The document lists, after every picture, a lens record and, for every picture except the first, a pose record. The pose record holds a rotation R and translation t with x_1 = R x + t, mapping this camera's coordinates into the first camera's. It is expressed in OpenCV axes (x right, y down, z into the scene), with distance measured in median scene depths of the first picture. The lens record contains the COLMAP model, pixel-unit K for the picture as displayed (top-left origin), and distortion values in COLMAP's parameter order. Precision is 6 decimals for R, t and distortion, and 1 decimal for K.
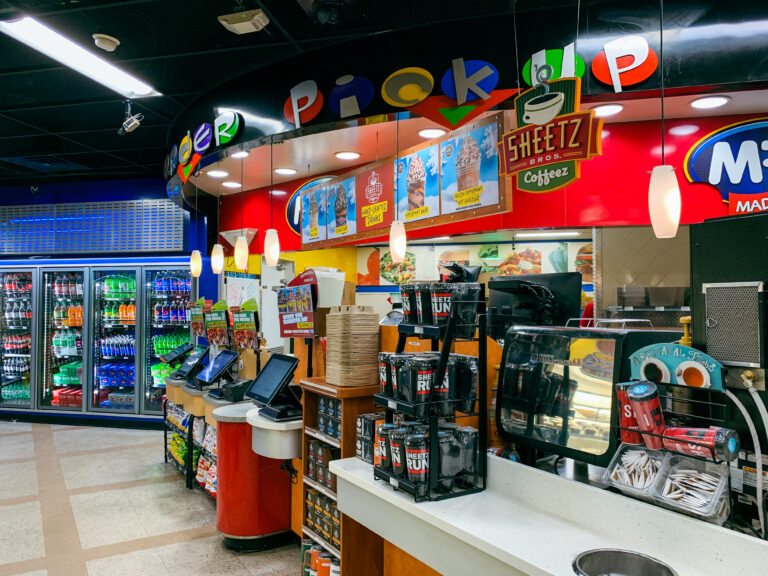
lens RADIAL K [[585.4, 0, 376.1], [0, 585.4, 282.8], [0, 0, 1]] dist [0.011460, -0.002109]
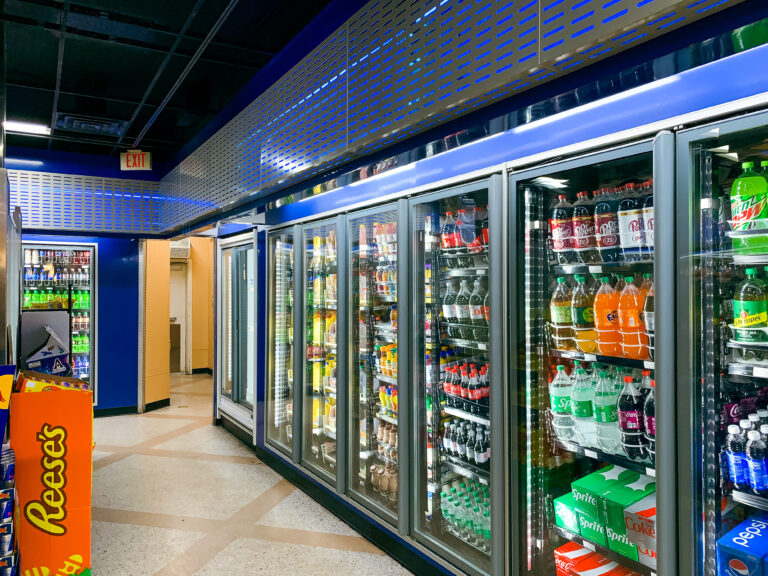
lens RADIAL K [[585.4, 0, 376.1], [0, 585.4, 282.8], [0, 0, 1]] dist [0.011460, -0.002109]
pose [[0.693514, -0.007370, -0.720406, -0.398160], [0.026709, 0.999523, 0.015487, 0.029926], [0.719948, -0.029982, 0.693380, 0.735336]]
